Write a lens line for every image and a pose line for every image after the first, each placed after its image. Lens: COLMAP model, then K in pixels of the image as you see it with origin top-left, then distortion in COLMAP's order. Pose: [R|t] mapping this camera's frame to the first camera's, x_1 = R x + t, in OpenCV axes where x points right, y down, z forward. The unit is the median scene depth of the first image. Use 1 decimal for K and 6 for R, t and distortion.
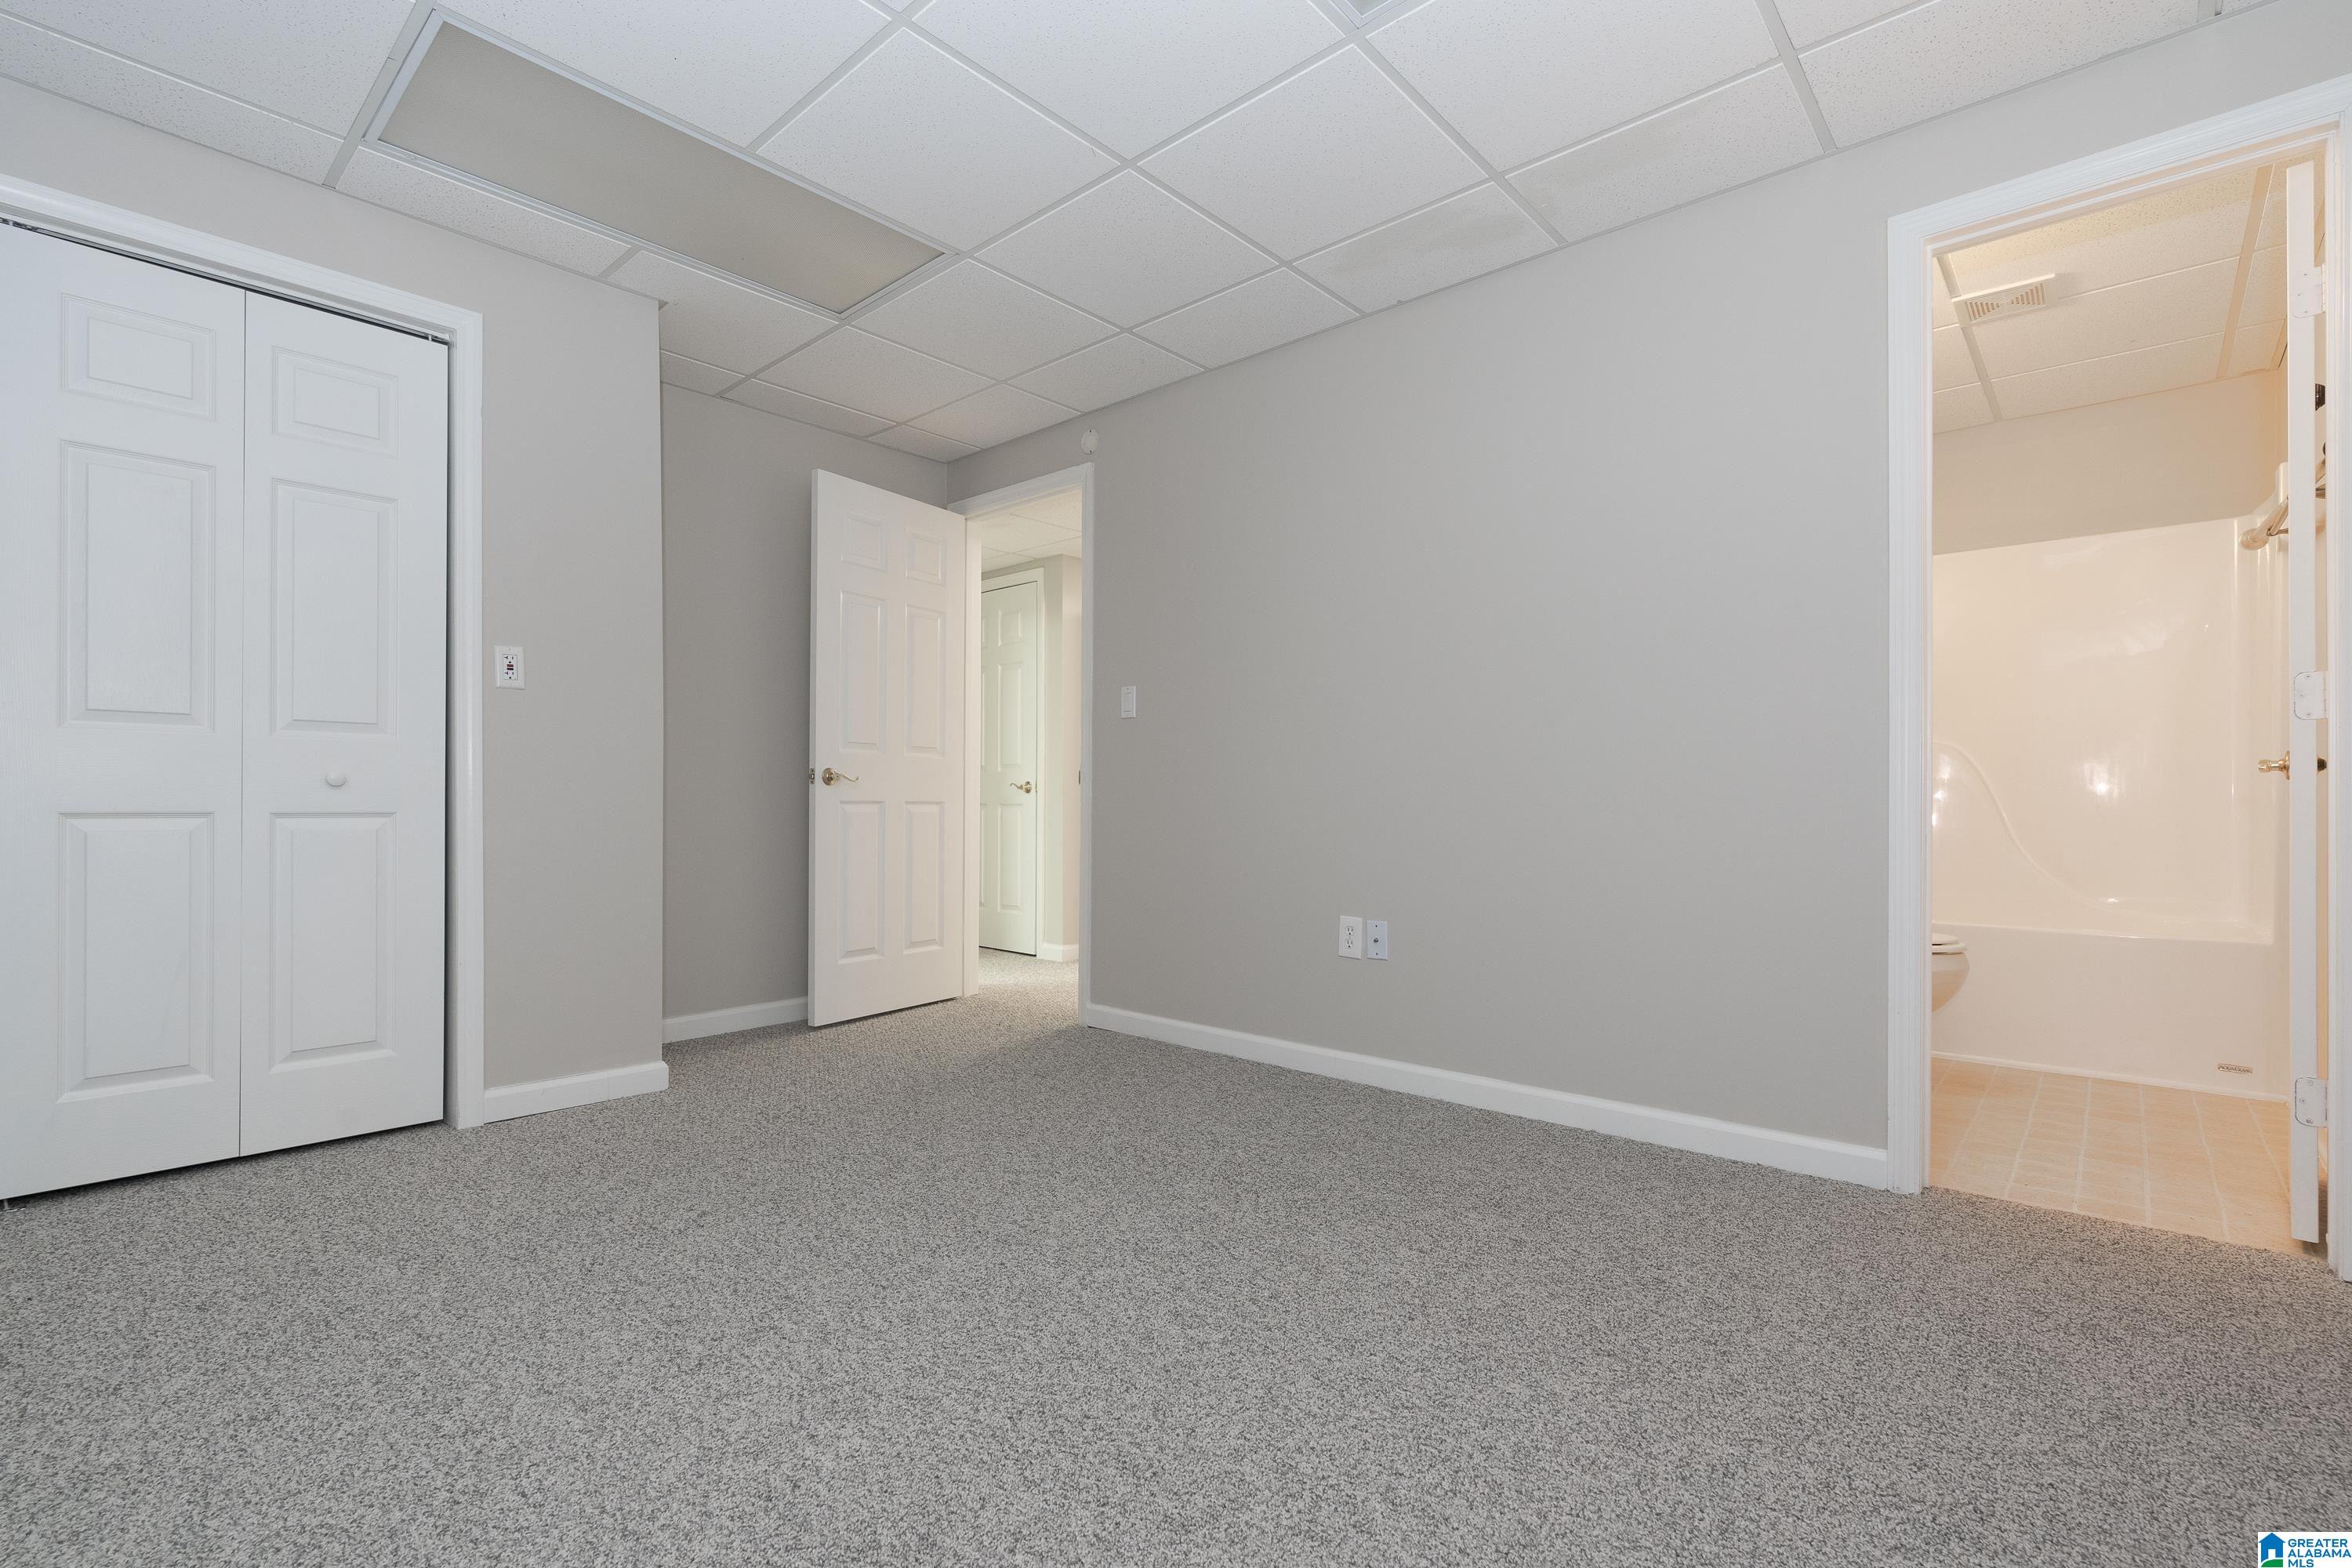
lens RADIAL K [[1063.9, 0, 1170.5], [0, 1063.9, 796.7], [0, 0, 1]] dist [-0.002912, 0.001930]
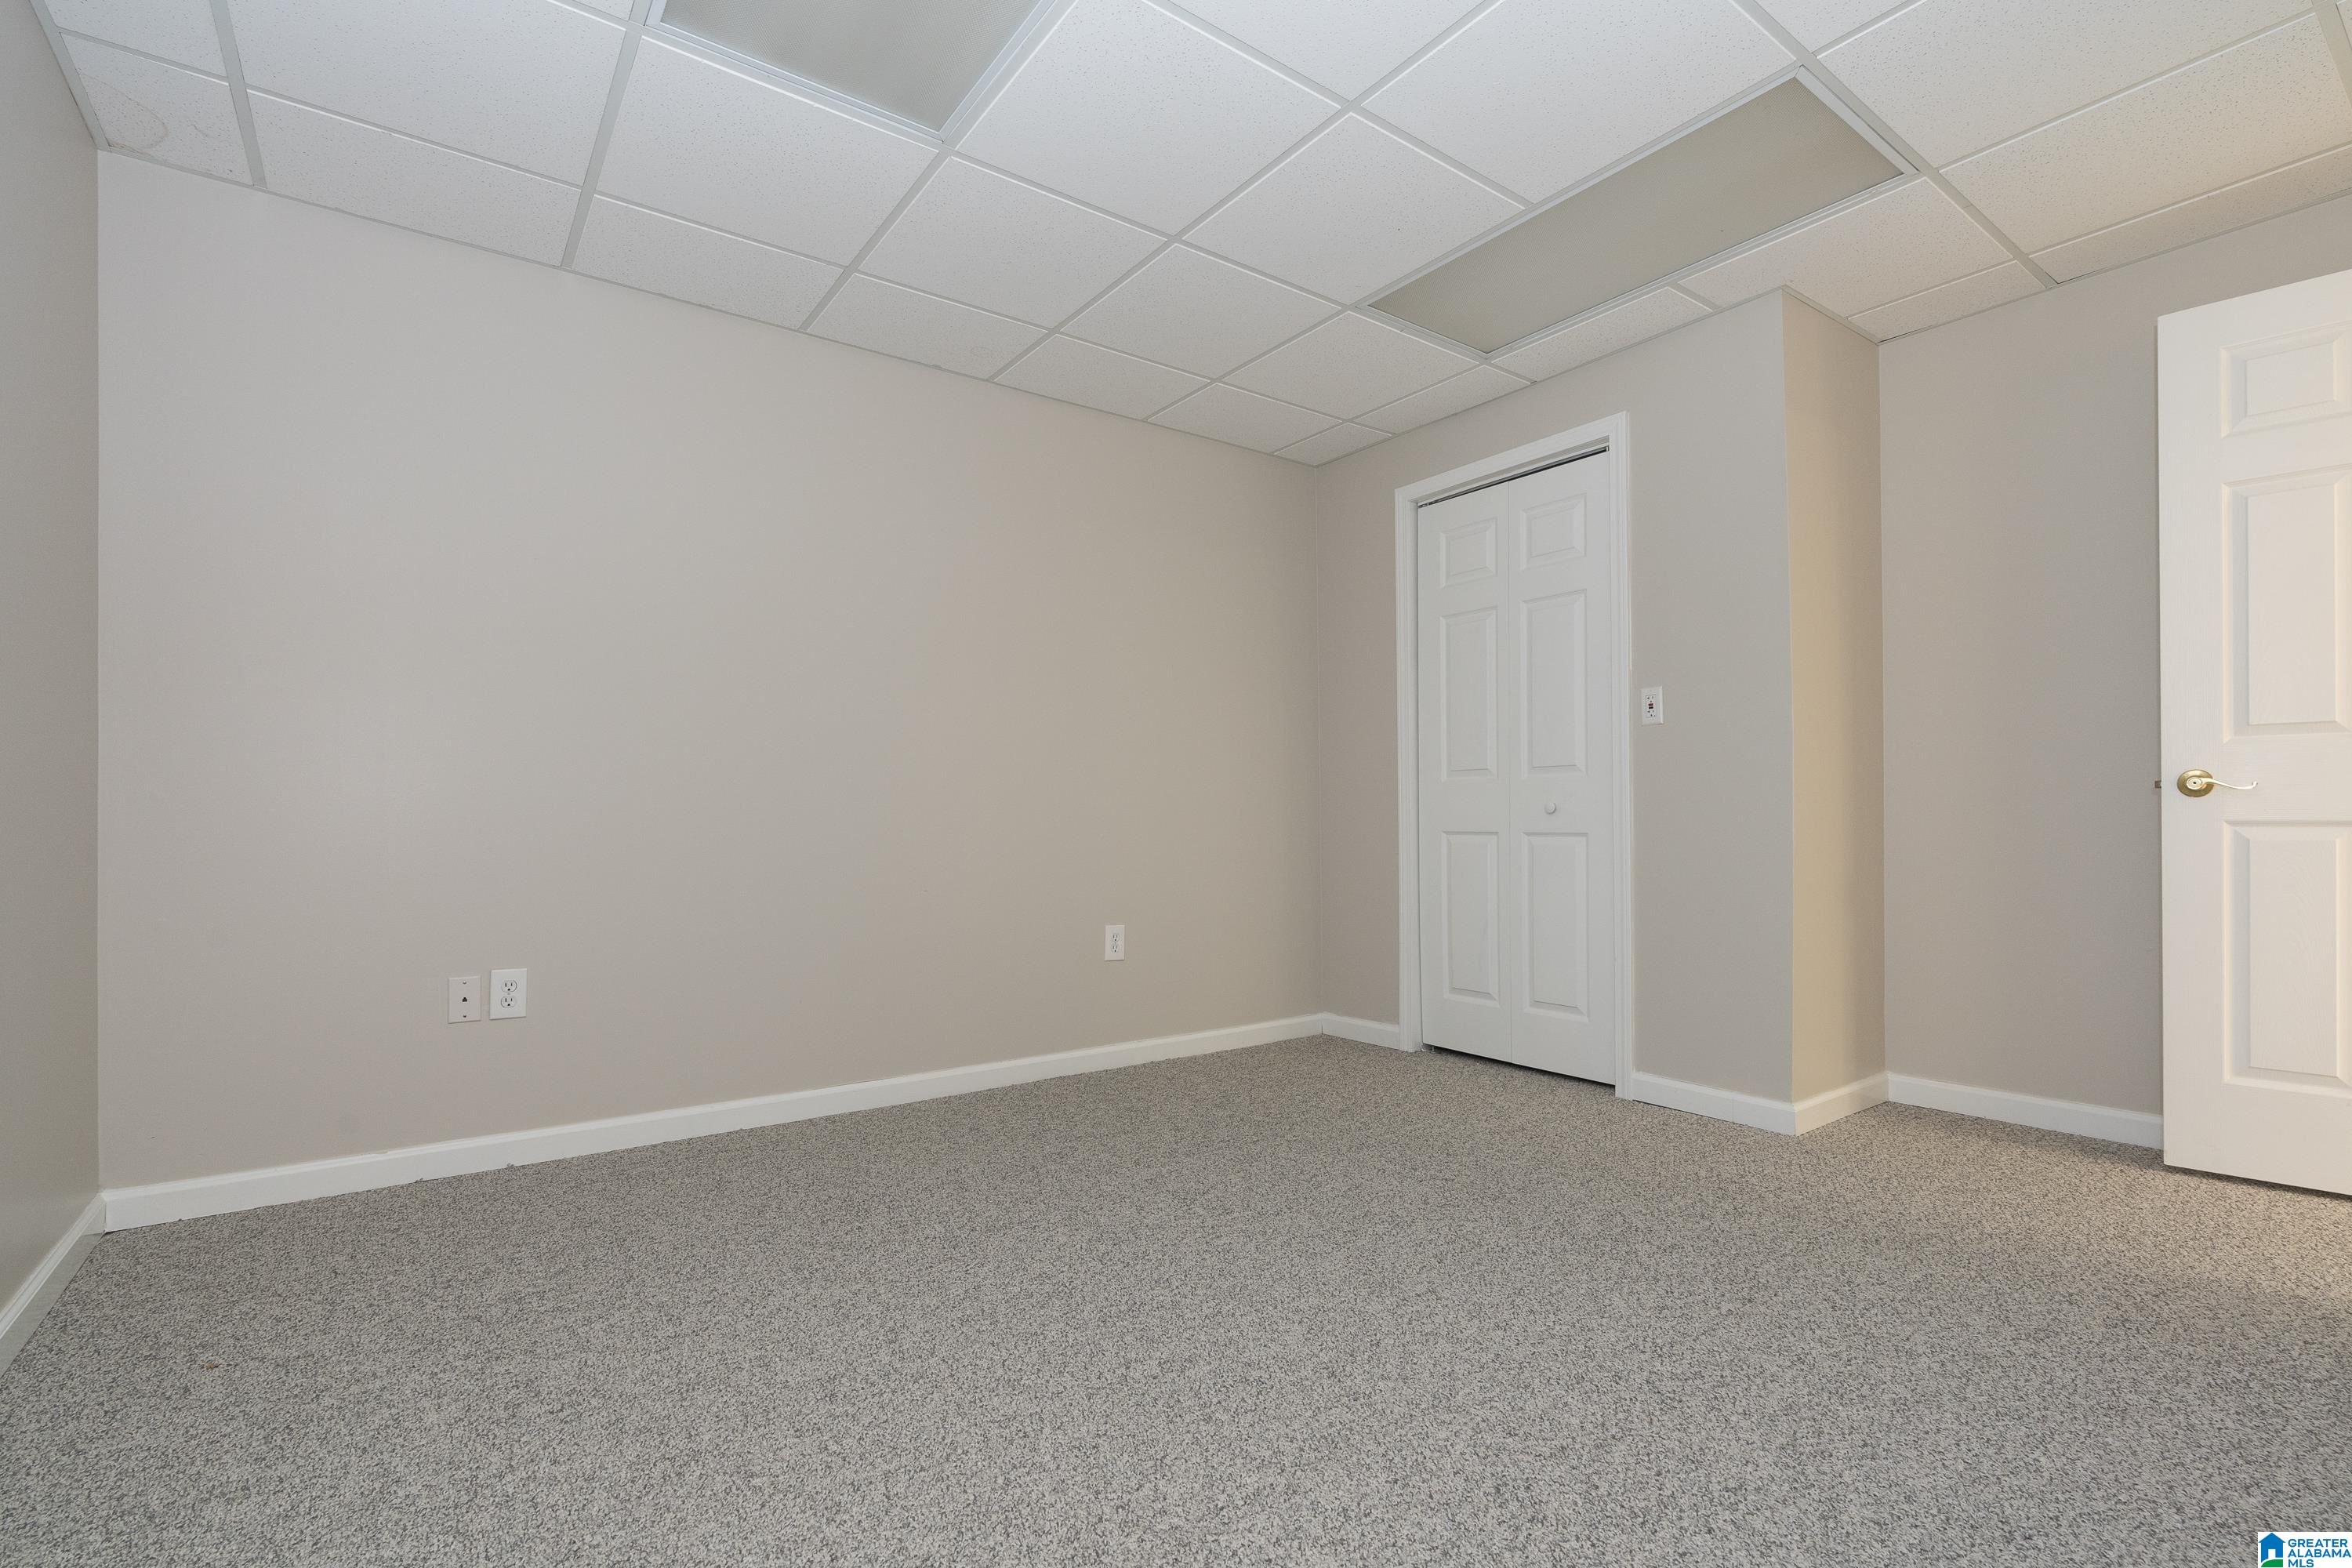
lens RADIAL K [[1063.9, 0, 1172.6], [0, 1063.9, 801.9], [0, 0, 1]] dist [-0.002912, 0.001930]
pose [[-0.213609, -0.020354, -0.976707, 0.593492], [0.011995, 0.999653, -0.023456, 0.000982], [0.976846, -0.016726, -0.213291, 0.734787]]
